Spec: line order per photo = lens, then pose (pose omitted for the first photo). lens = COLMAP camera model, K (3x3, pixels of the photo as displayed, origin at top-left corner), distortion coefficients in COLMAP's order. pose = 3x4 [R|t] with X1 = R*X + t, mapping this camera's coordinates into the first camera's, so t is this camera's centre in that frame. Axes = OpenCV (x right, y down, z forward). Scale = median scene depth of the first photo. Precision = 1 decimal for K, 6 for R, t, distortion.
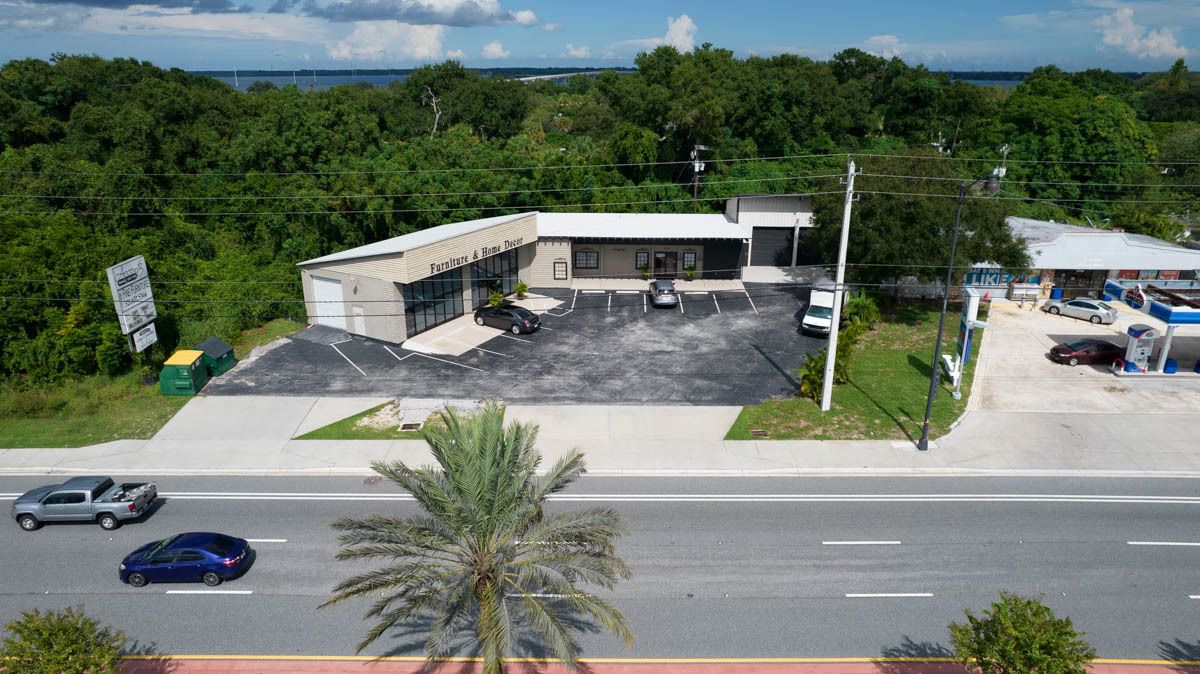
lens RADIAL K [[764.1, 0, 596.4], [0, 764.1, 338.6], [0, 0, 1]] dist [-0.078012, 0.070051]
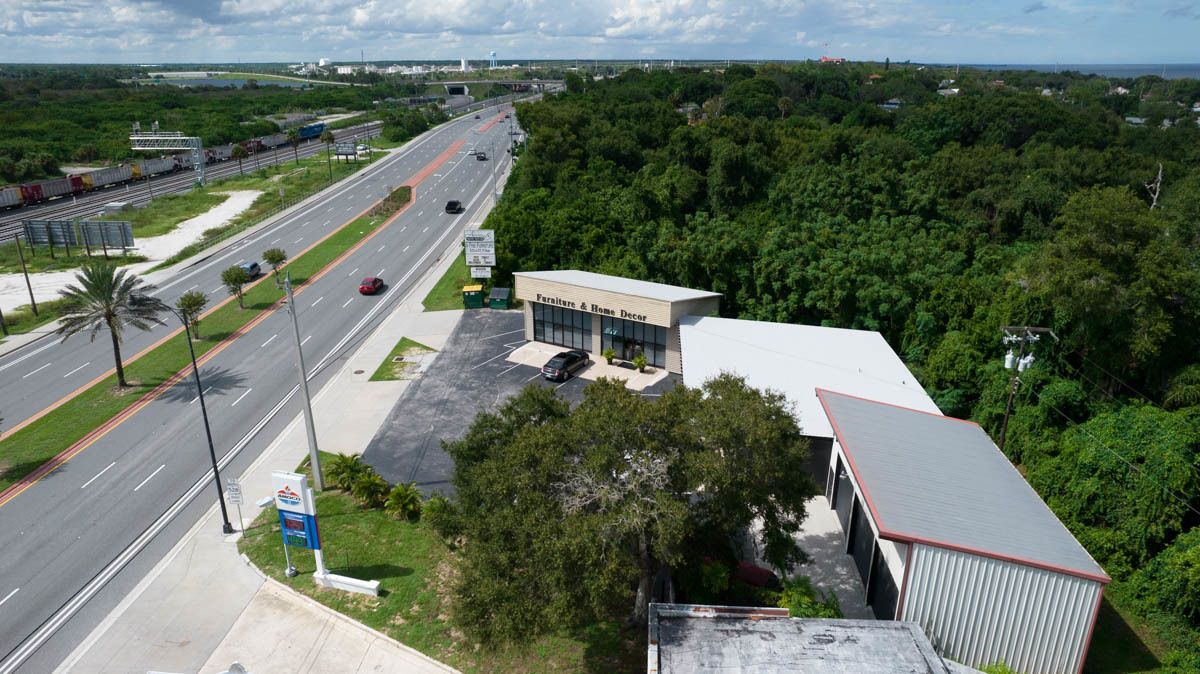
lens RADIAL K [[764.1, 0, 596.4], [0, 764.1, 338.6], [0, 0, 1]] dist [-0.078012, 0.070051]
pose [[-0.030425, 0.346168, -0.937679, 1.127655], [-0.336060, 0.879958, 0.335763, -0.549416], [0.941349, 0.325332, 0.089560, 1.096571]]
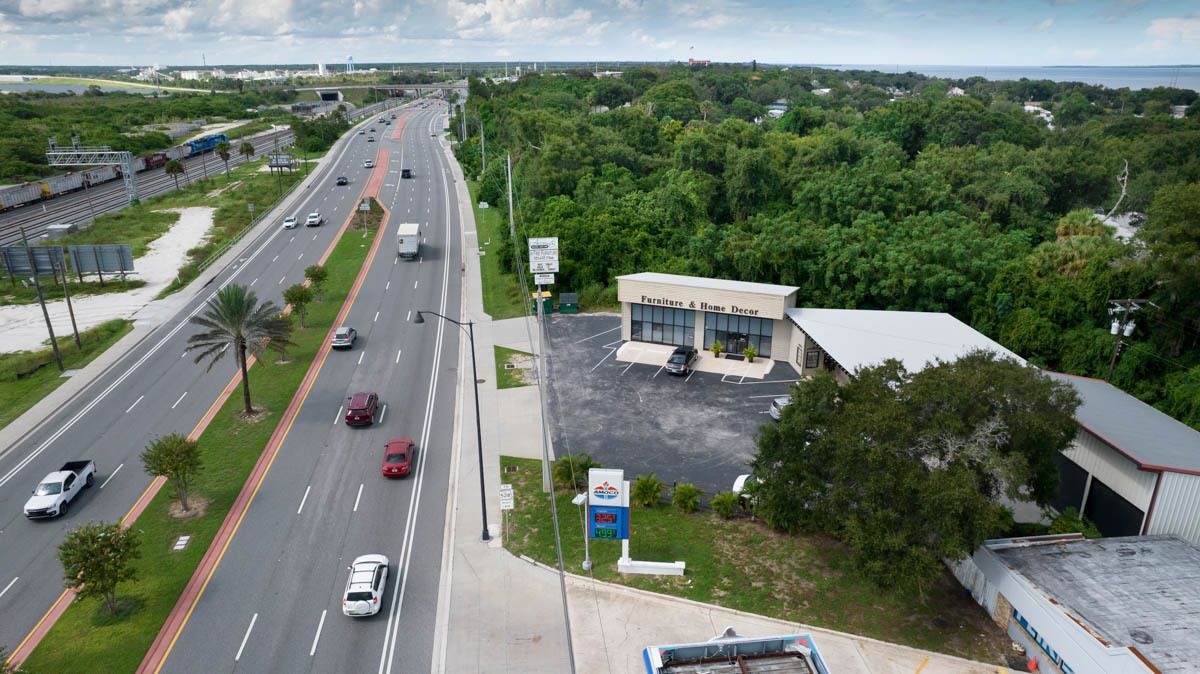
lens RADIAL K [[764.1, 0, 596.4], [0, 764.1, 338.6], [0, 0, 1]] dist [-0.078012, 0.070051]
pose [[0.149079, 0.340119, -0.928490, 1.185541], [-0.331938, 0.901710, 0.277012, -0.419385], [0.931446, 0.266905, 0.247325, 0.656002]]
